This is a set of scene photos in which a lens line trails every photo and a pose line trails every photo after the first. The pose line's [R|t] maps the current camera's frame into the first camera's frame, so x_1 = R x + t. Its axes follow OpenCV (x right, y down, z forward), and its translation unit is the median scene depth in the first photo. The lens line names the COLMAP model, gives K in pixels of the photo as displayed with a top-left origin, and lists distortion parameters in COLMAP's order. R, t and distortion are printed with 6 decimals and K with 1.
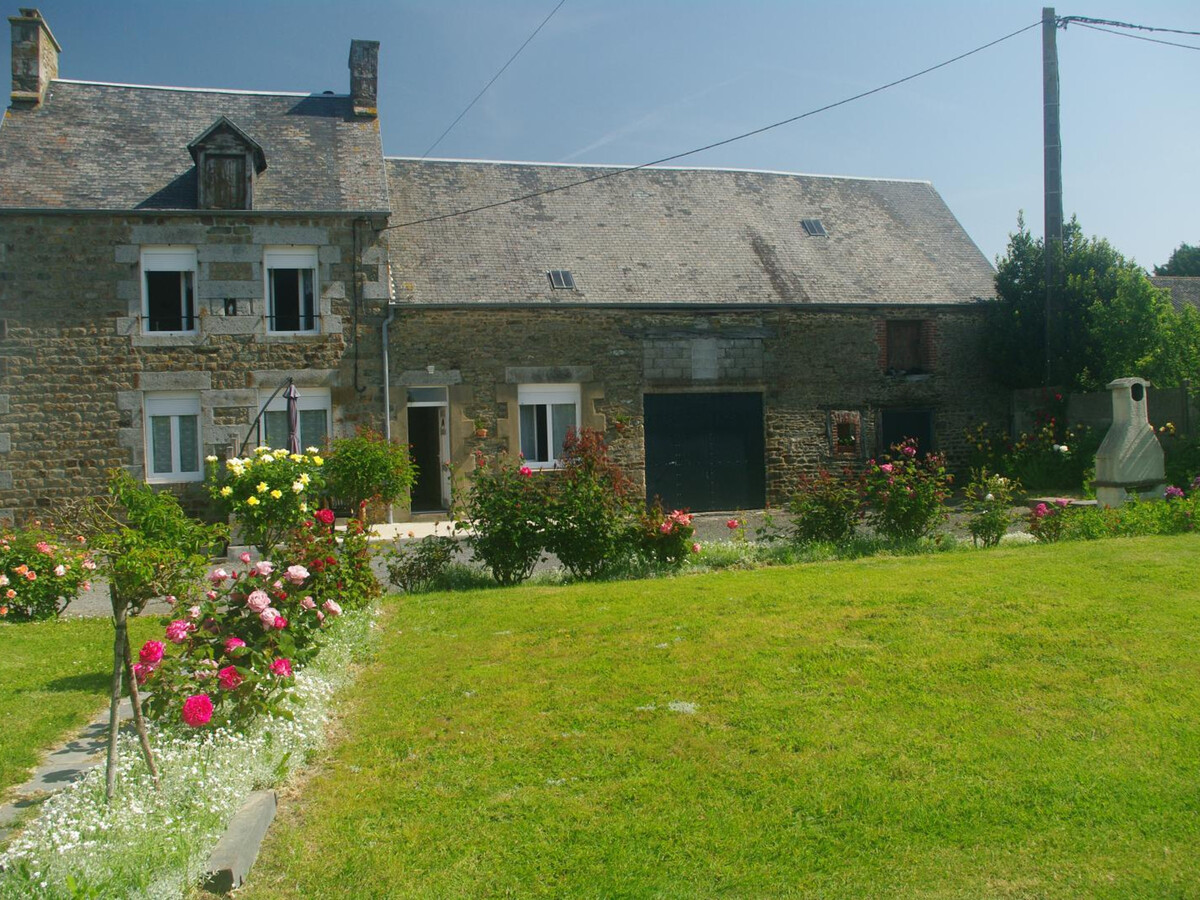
lens RADIAL K [[1074.5, 0, 600.0], [0, 1074.5, 450.0], [0, 0, 1]] dist [-0.097010, 0.053388]
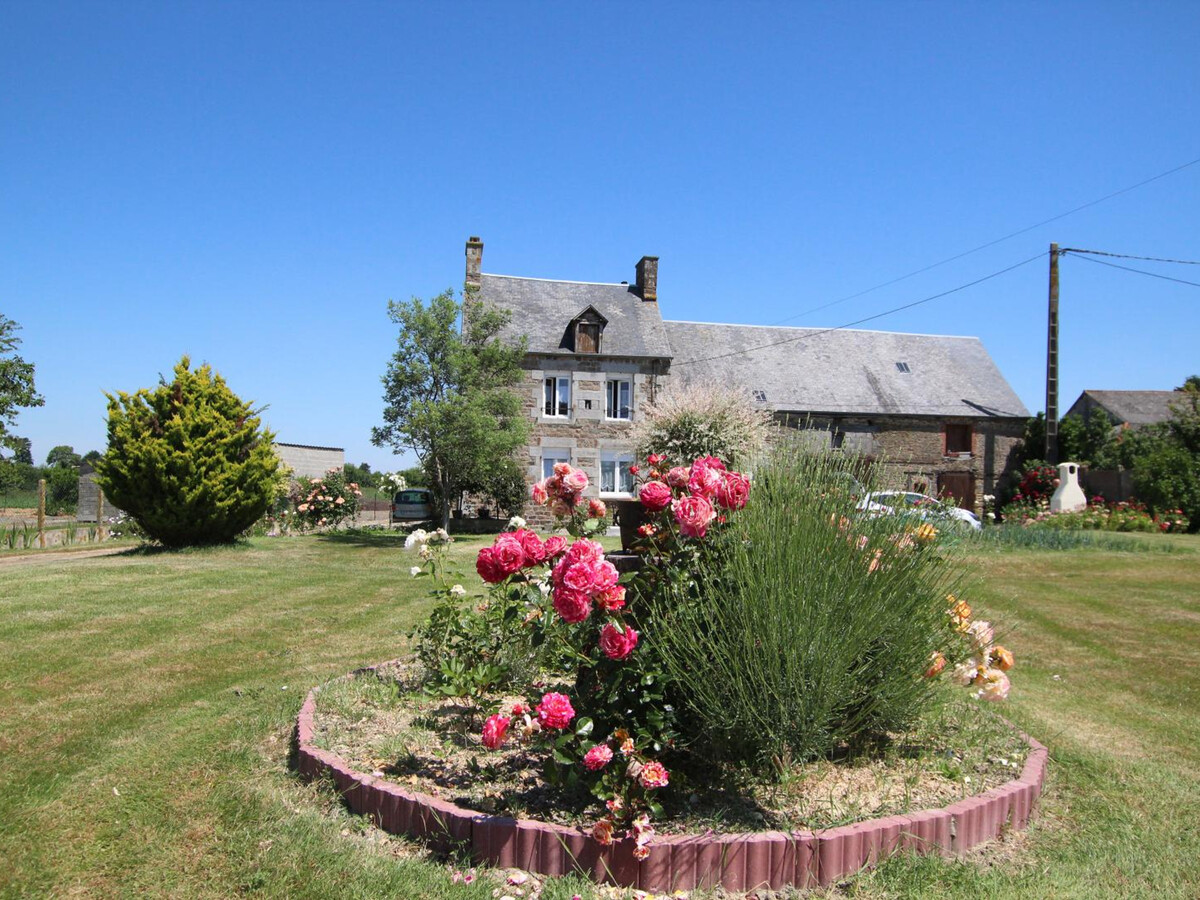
lens RADIAL K [[905.1, 0, 600.0], [0, 905.1, 450.0], [0, 0, 1]] dist [0.002365, 0.002465]
pose [[0.993578, 0.044515, -0.104029, -0.145261], [-0.050864, 0.996950, -0.059198, 0.037465], [0.101077, 0.064109, 0.992811, -0.552481]]
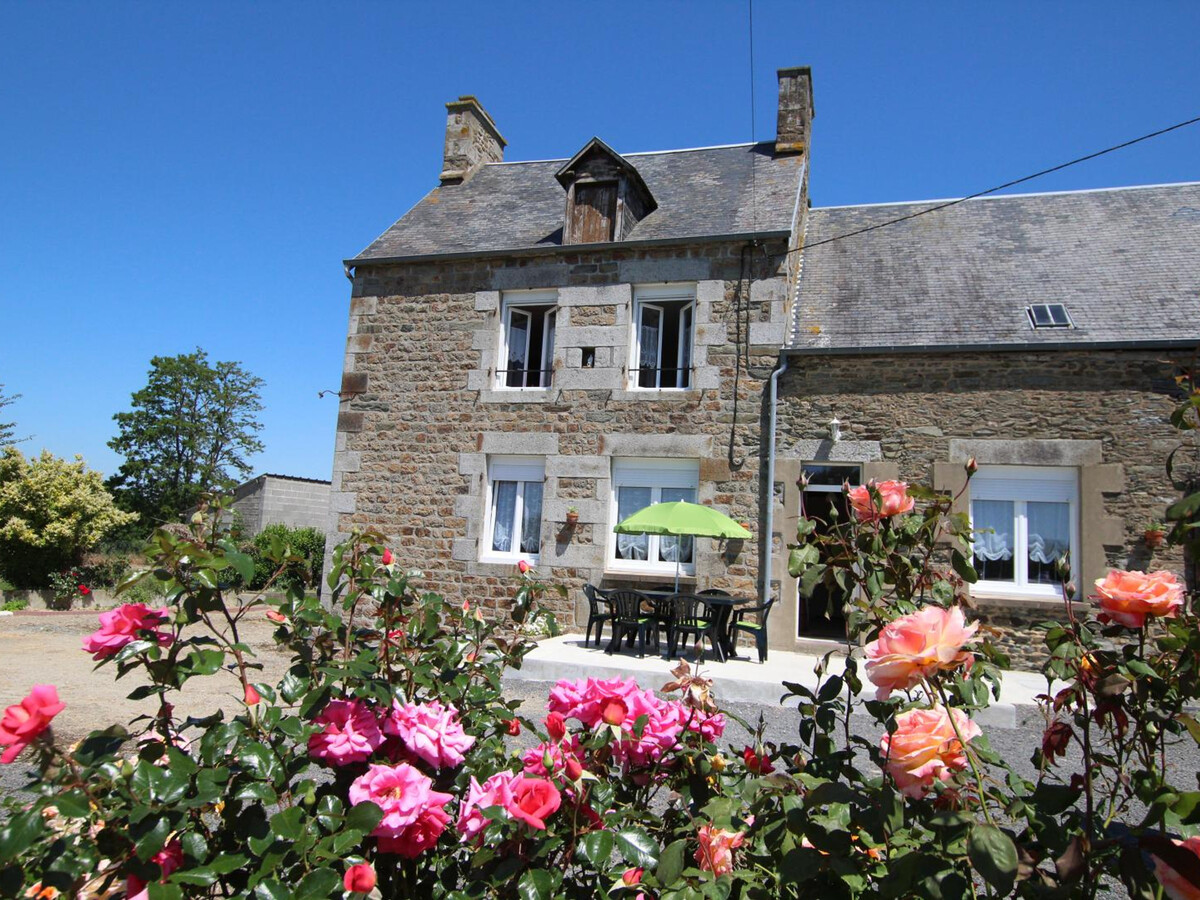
lens RADIAL K [[806.9, 0, 600.0], [0, 806.9, 450.0], [0, 0, 1]] dist [-0.011203, 0.002254]
pose [[0.838271, 0.008147, -0.545192, 0.004080], [-0.092299, 0.987579, -0.127158, 0.015165], [0.537384, 0.156914, 0.828611, 0.458277]]
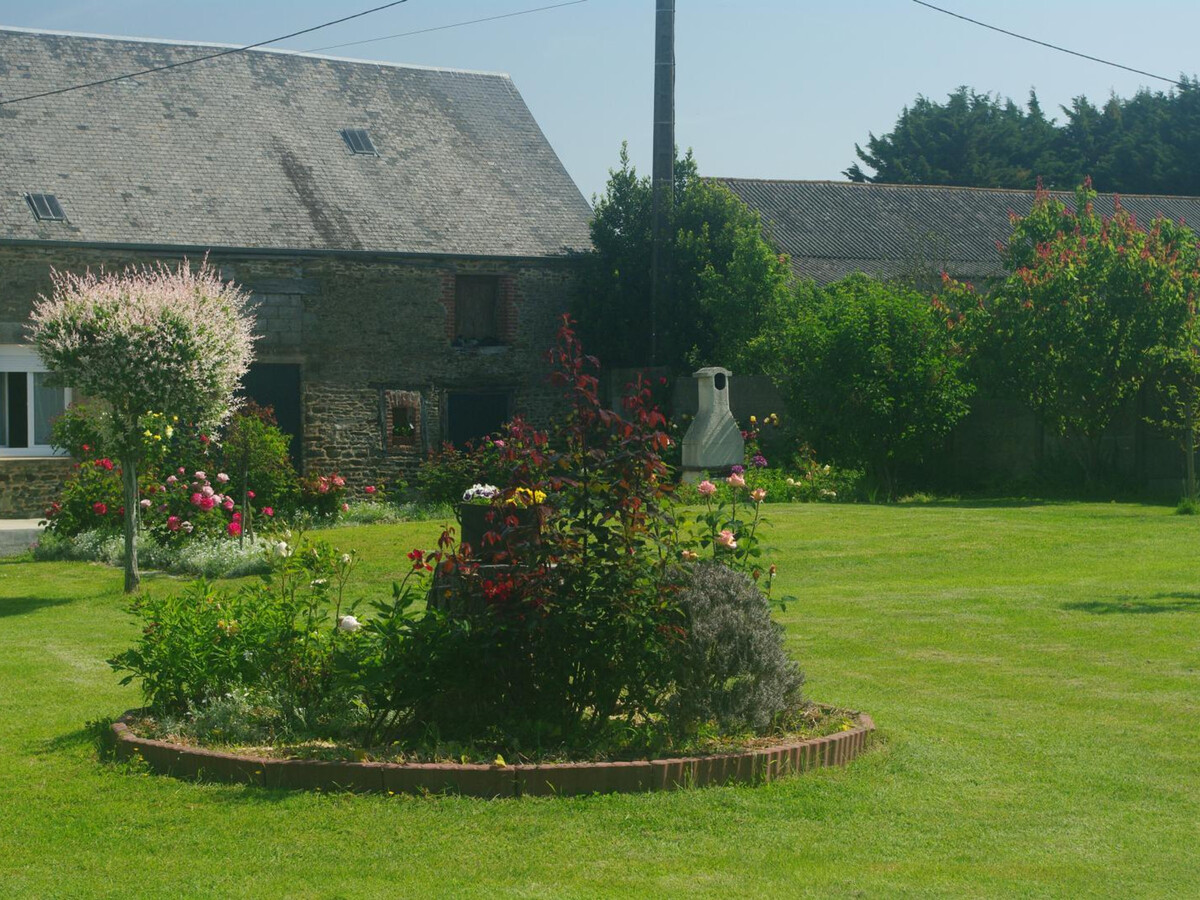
lens RADIAL K [[2582.9, 0, 600.0], [0, 2582.9, 450.0], [0, 0, 1]] dist [0.109521, 0.121139]
pose [[0.934504, 0.017872, 0.355504, -0.329745], [-0.014164, 0.999815, -0.013033, 0.031166], [-0.355671, 0.007144, 0.934584, -0.873198]]
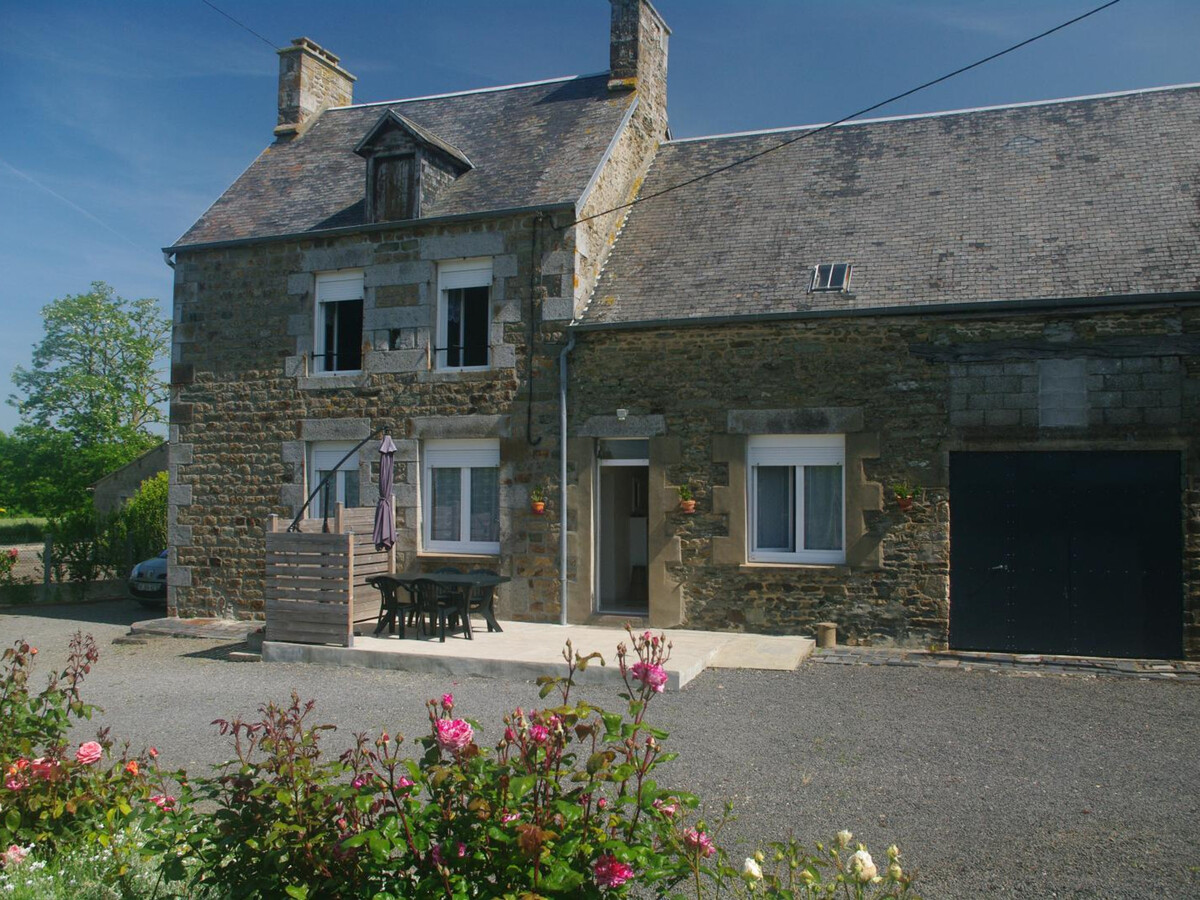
lens RADIAL K [[1074.5, 0, 600.0], [0, 1074.5, 450.0], [0, 0, 1]] dist [-0.097010, 0.053388]
pose [[0.801422, 0.010737, -0.598003, 0.253417], [-0.038119, 0.998723, -0.033154, -0.026357], [0.596883, 0.049365, 0.800808, 0.408159]]
